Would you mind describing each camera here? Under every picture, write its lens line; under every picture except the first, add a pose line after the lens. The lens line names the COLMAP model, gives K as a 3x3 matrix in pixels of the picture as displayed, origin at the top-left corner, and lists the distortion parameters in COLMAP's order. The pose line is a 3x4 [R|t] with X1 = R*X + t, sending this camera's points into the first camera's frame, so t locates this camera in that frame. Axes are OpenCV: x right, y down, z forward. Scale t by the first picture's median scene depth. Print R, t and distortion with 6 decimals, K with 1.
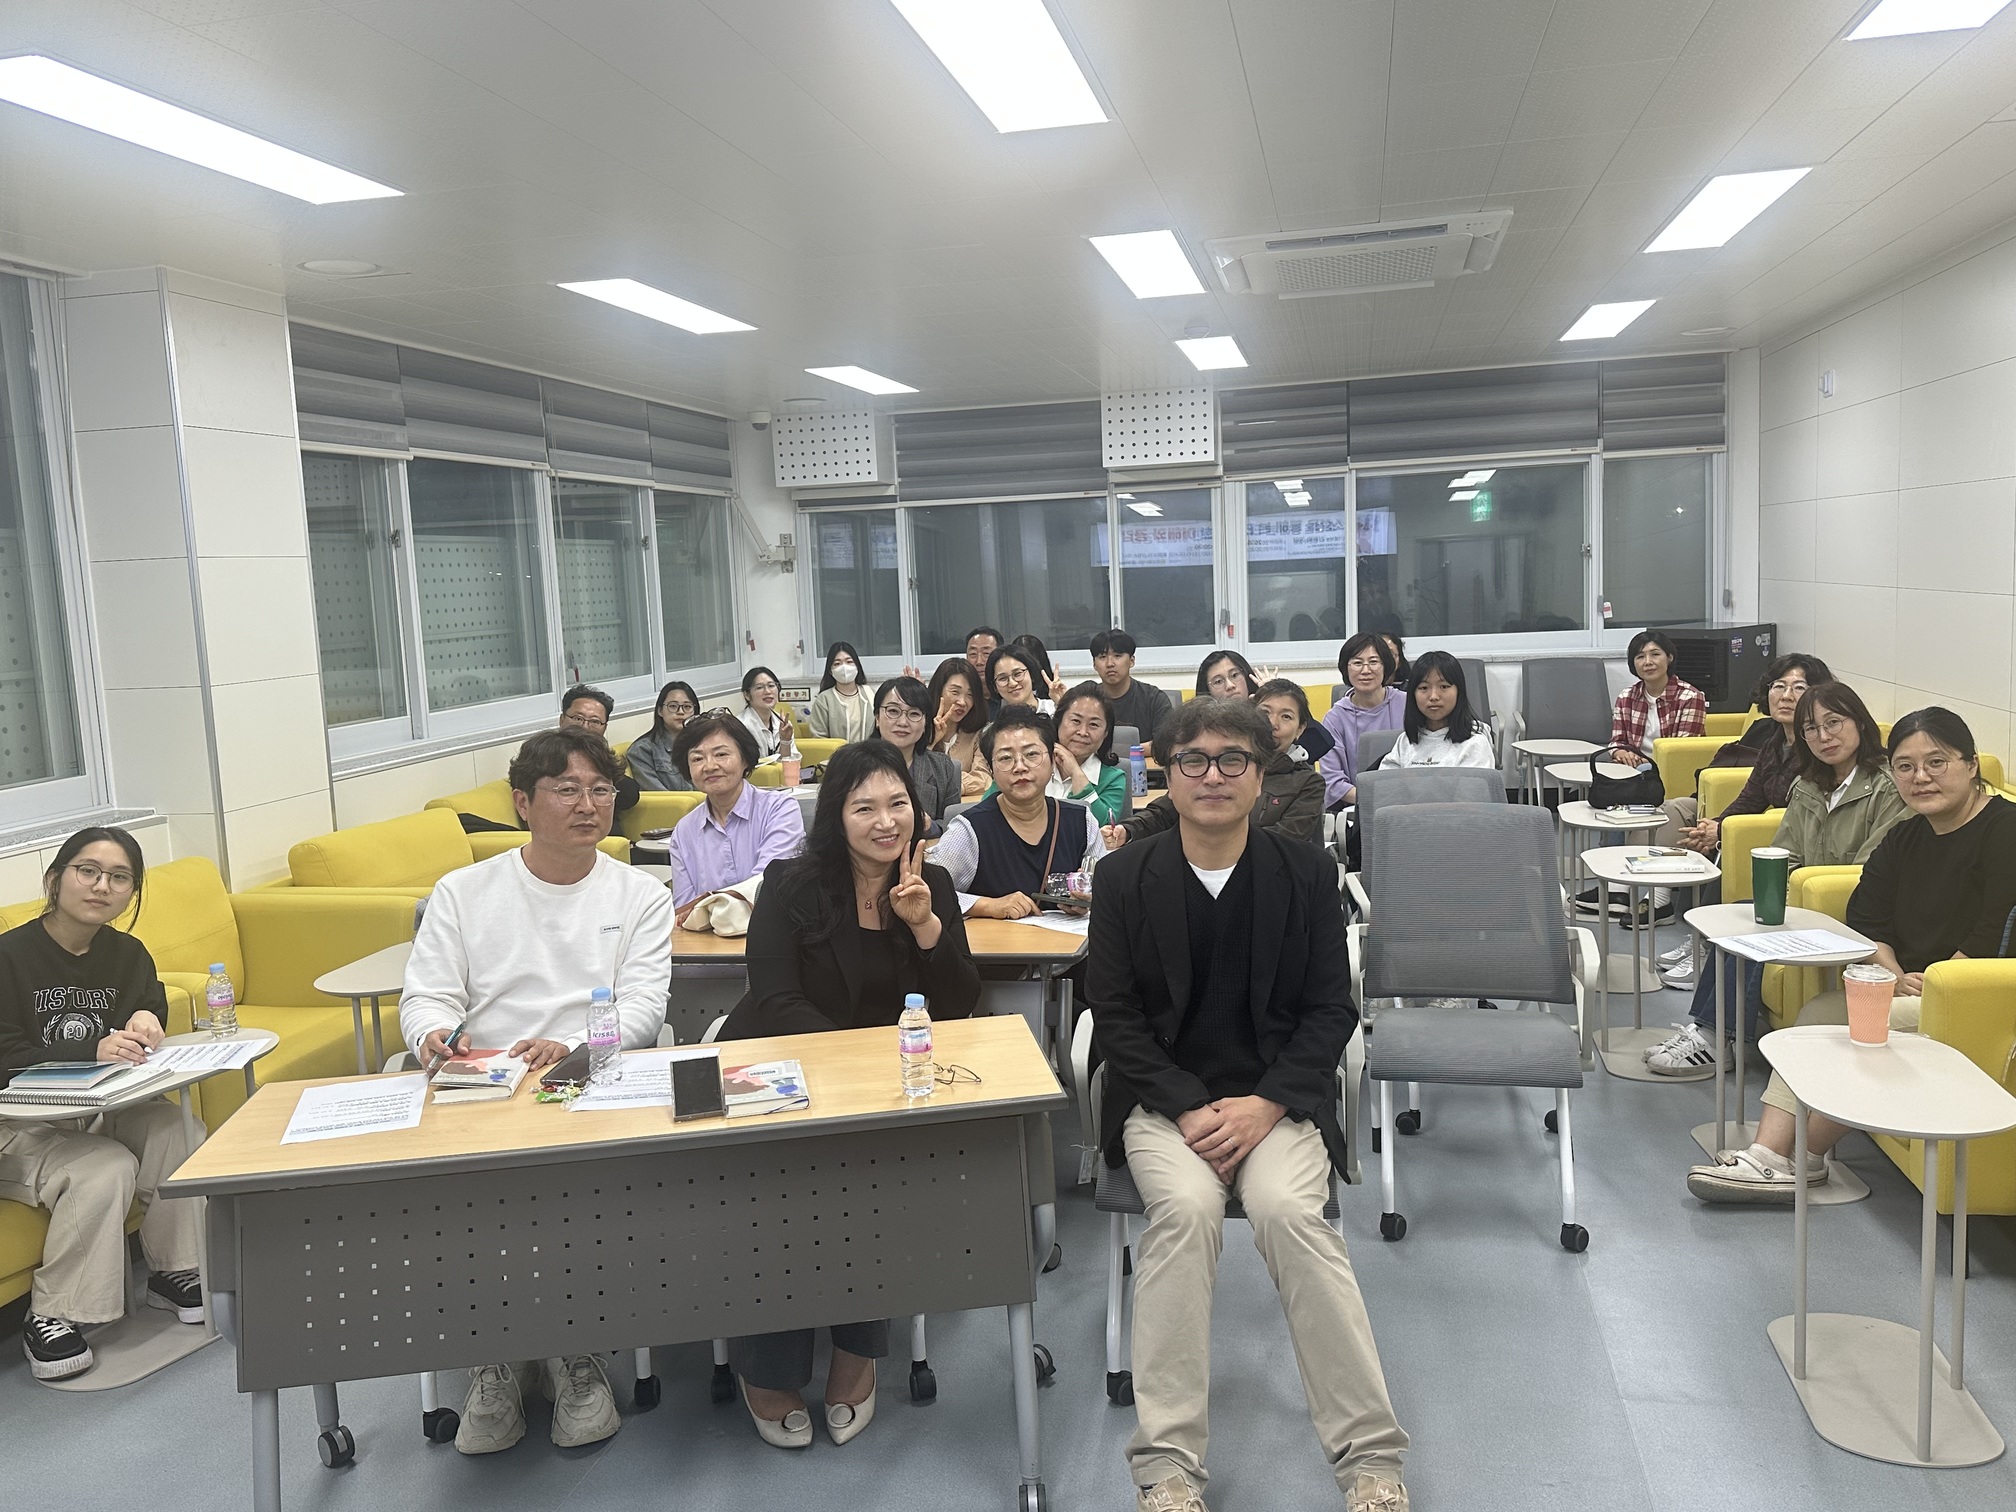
lens RADIAL K [[1586.7, 0, 1009.8], [0, 1586.7, 759.6], [0, 0, 1]] dist [0.002827, 0.000289]
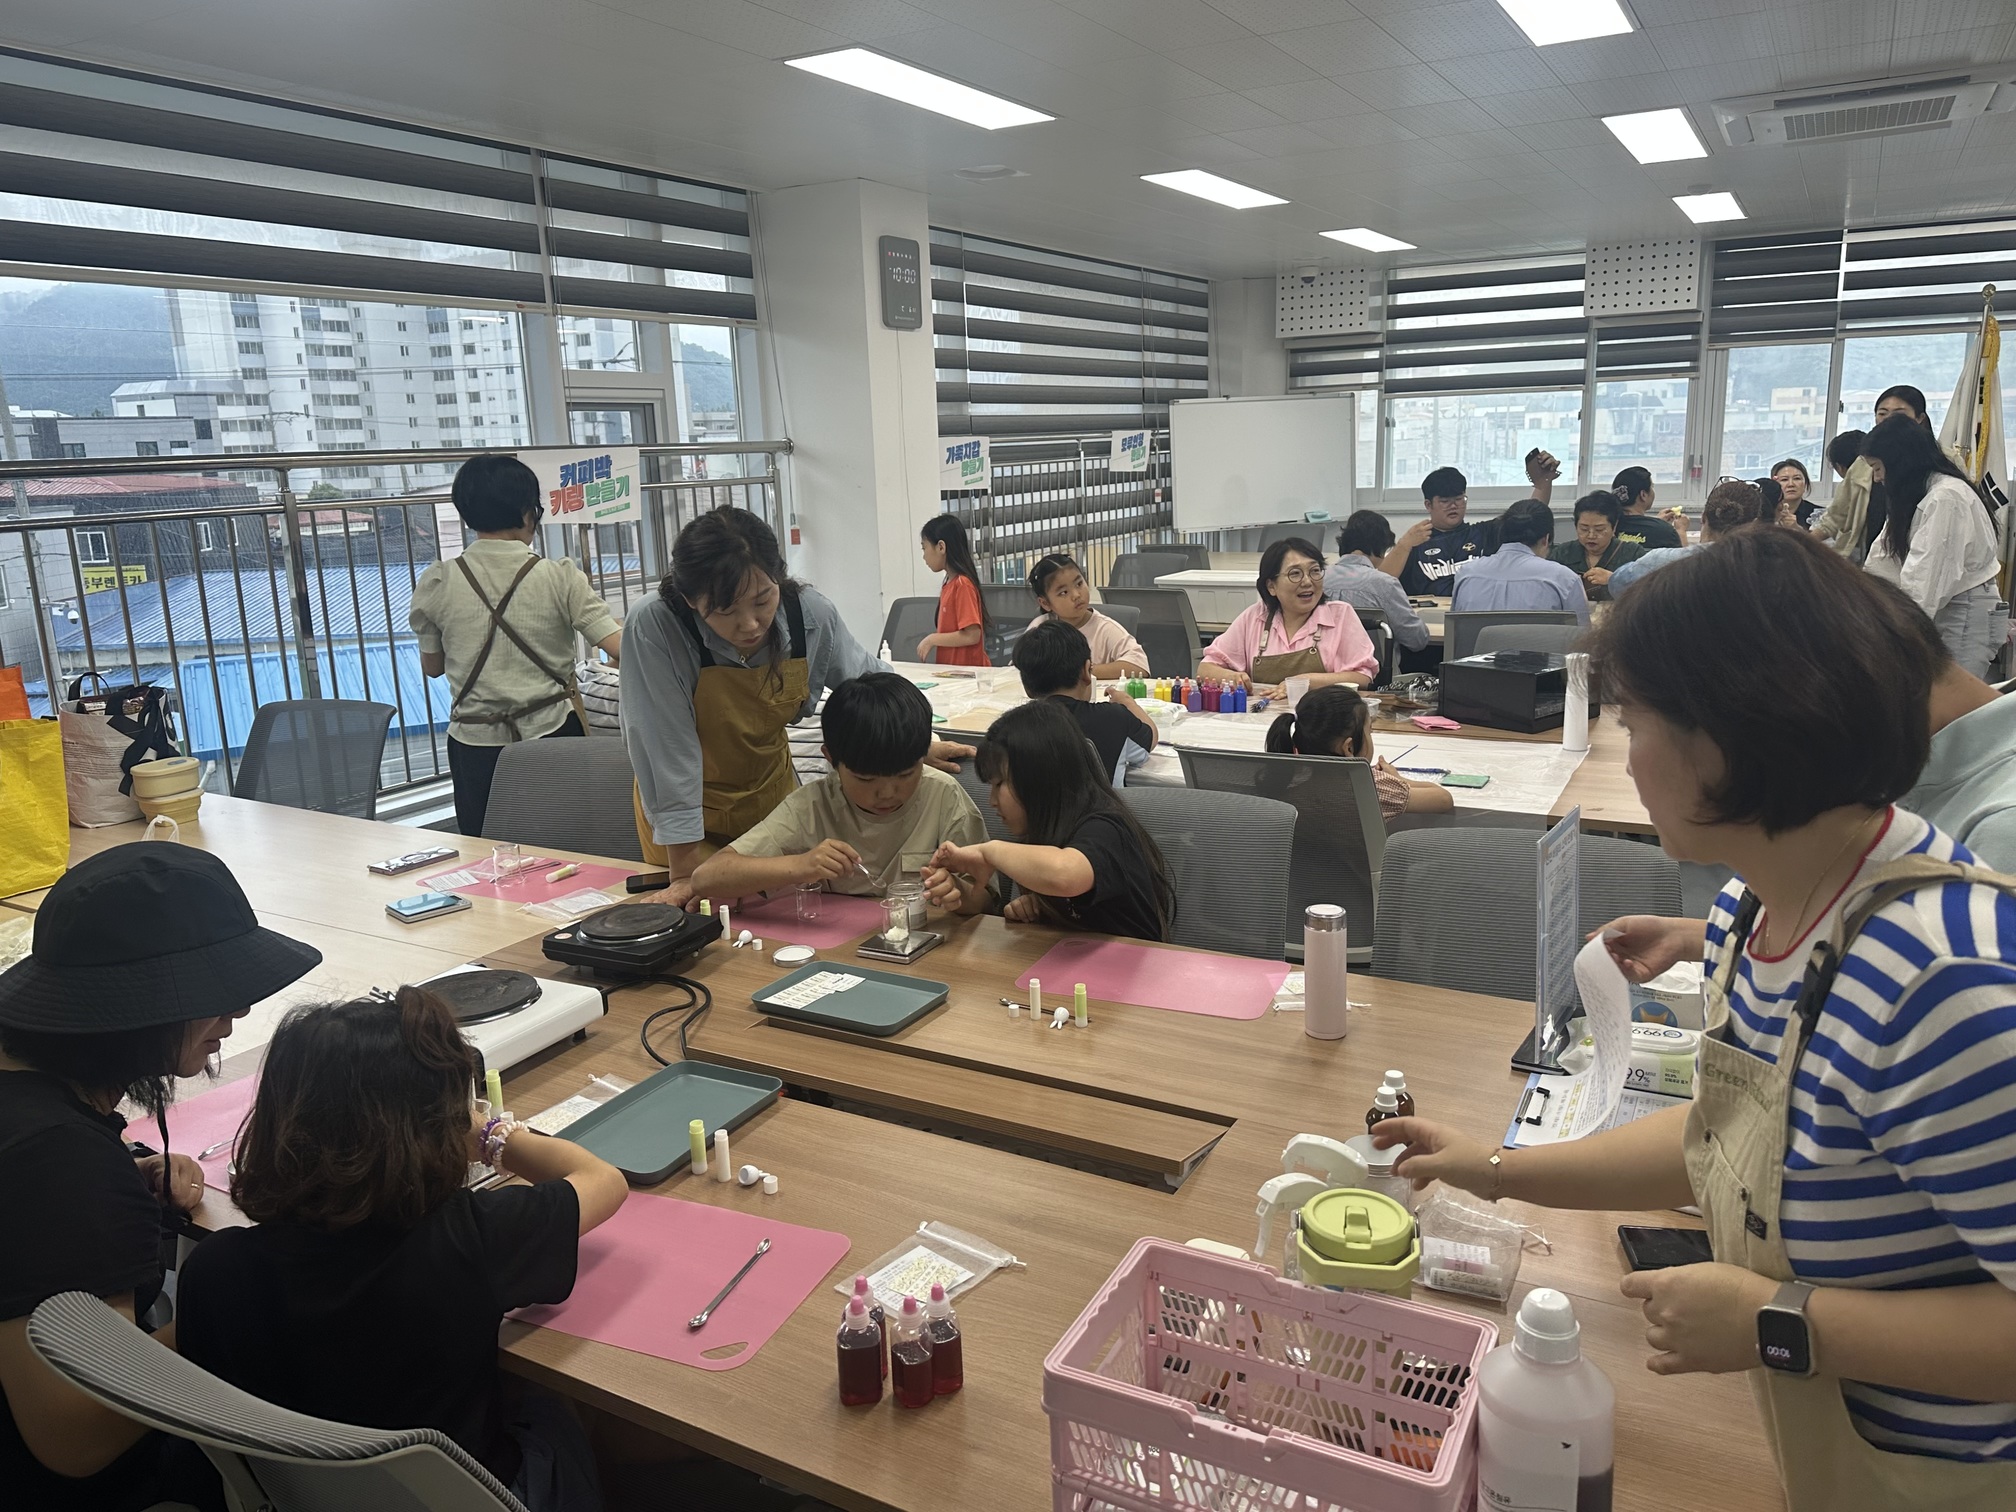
lens RADIAL K [[1465.0, 0, 1003.8], [0, 1465.0, 749.9], [0, 0, 1]] dist [-0.008285, 0.001856]
pose [[0.956288, 0.075845, -0.282420, -0.022143], [-0.044870, 0.992400, 0.114582, 0.013549], [0.288964, -0.096902, 0.952423, -0.117338]]
